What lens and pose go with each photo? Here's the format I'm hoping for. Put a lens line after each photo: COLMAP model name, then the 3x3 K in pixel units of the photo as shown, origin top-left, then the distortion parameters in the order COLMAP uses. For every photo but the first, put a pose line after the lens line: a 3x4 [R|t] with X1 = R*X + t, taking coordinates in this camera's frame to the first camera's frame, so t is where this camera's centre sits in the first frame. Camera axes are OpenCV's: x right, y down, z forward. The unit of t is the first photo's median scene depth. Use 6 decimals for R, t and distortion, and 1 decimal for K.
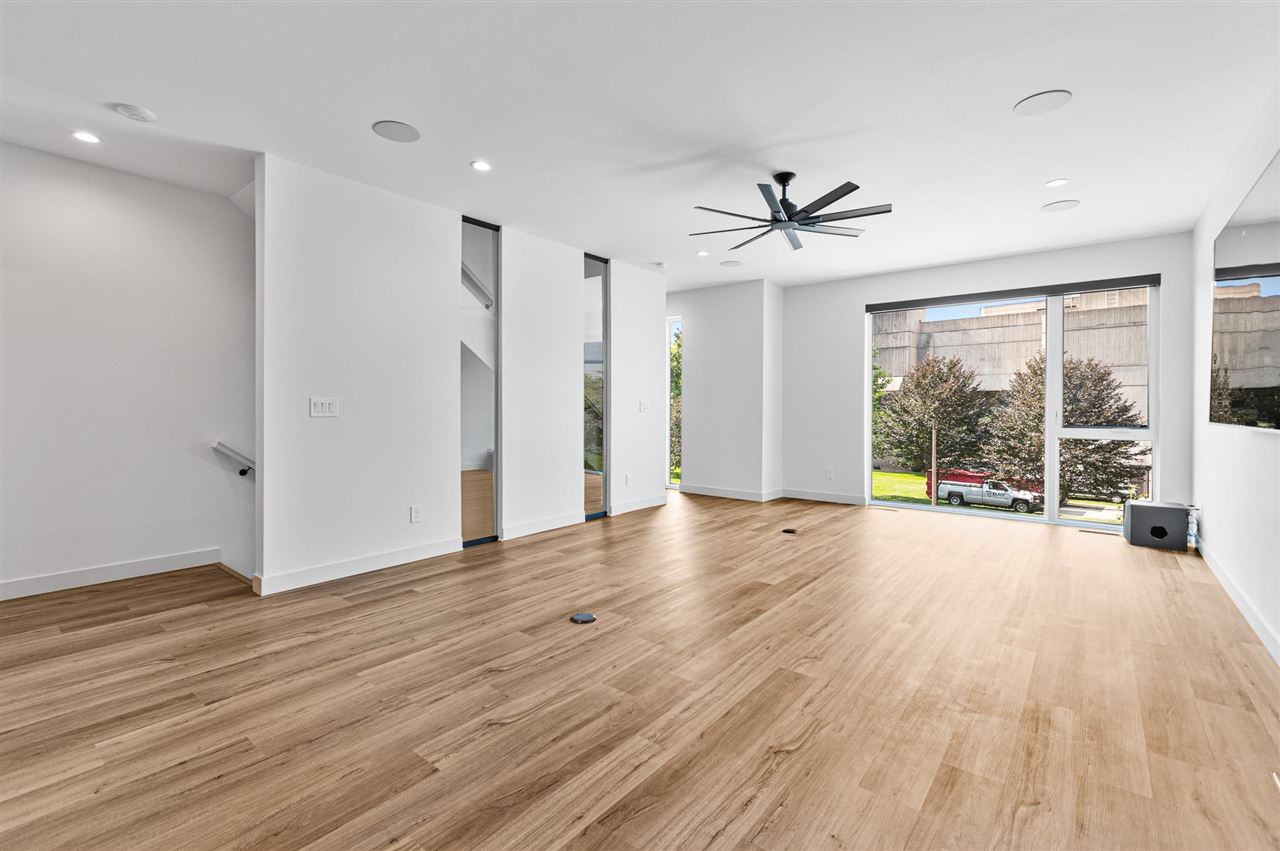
lens RADIAL K [[566.9, 0, 641.9], [0, 566.9, 418.0], [0, 0, 1]] dist [0.010521, -0.000183]
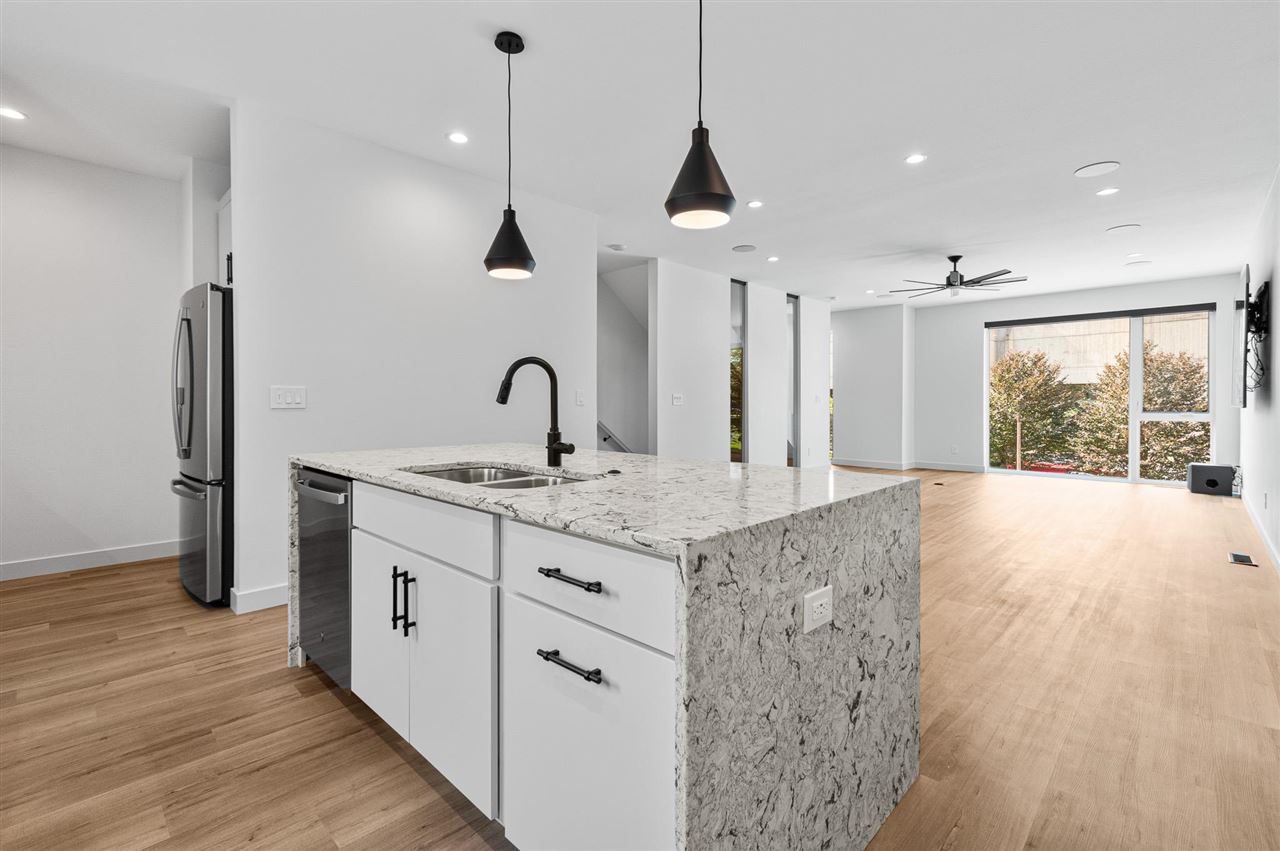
lens RADIAL K [[572.6, 0, 638.5], [0, 572.6, 411.1], [0, 0, 1]] dist [0.001890, -0.000832]
pose [[0.995073, -0.002311, -0.099119, -0.387618], [0.001895, 0.999989, -0.004292, 0.018572], [0.099128, 0.004083, 0.995066, -0.574775]]
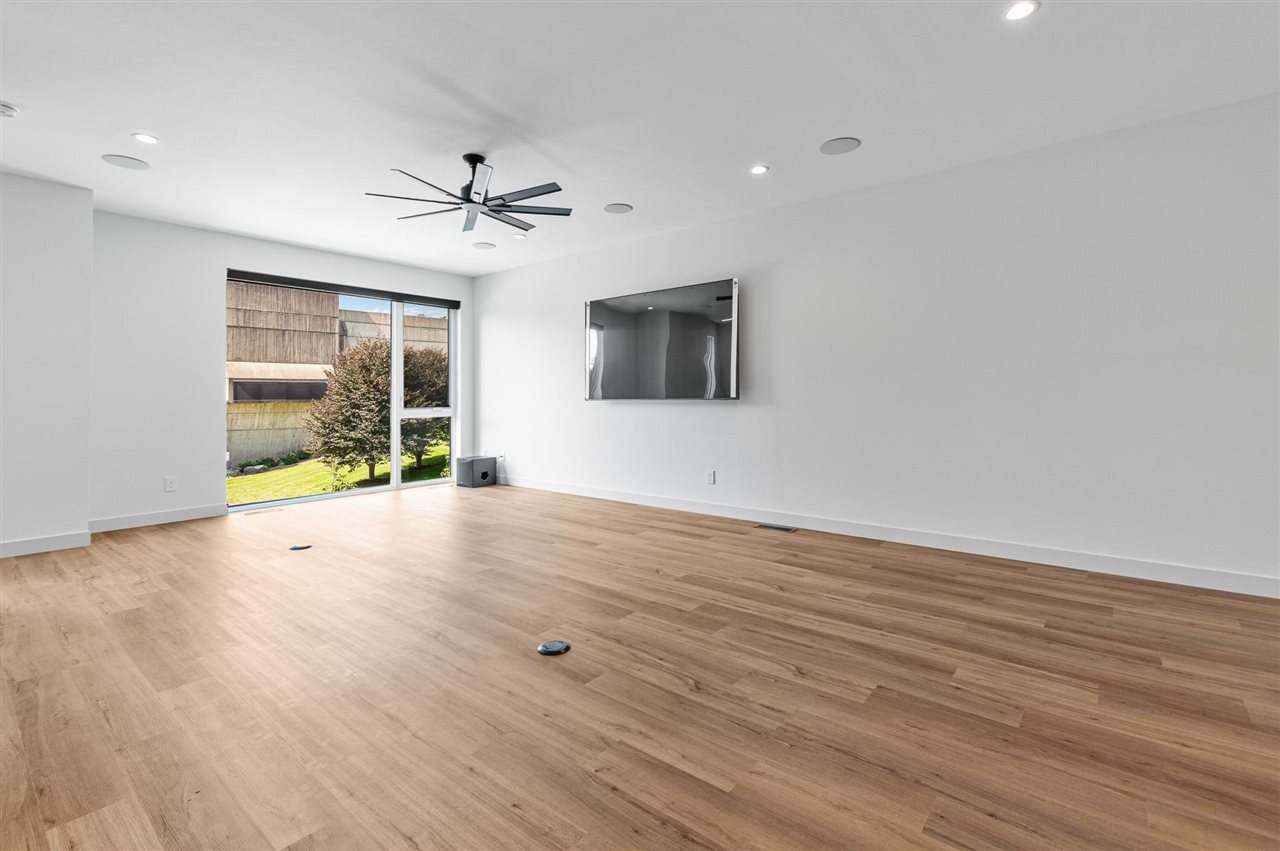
lens RADIAL K [[572.2, 0, 641.1], [0, 572.2, 397.4], [0, 0, 1]] dist [0.013761, -0.000167]
pose [[0.015429, -0.006627, 0.999859, -0.587495], [0.025104, 0.999665, 0.006239, -0.003676], [-0.999566, 0.025004, 0.015590, 0.547346]]
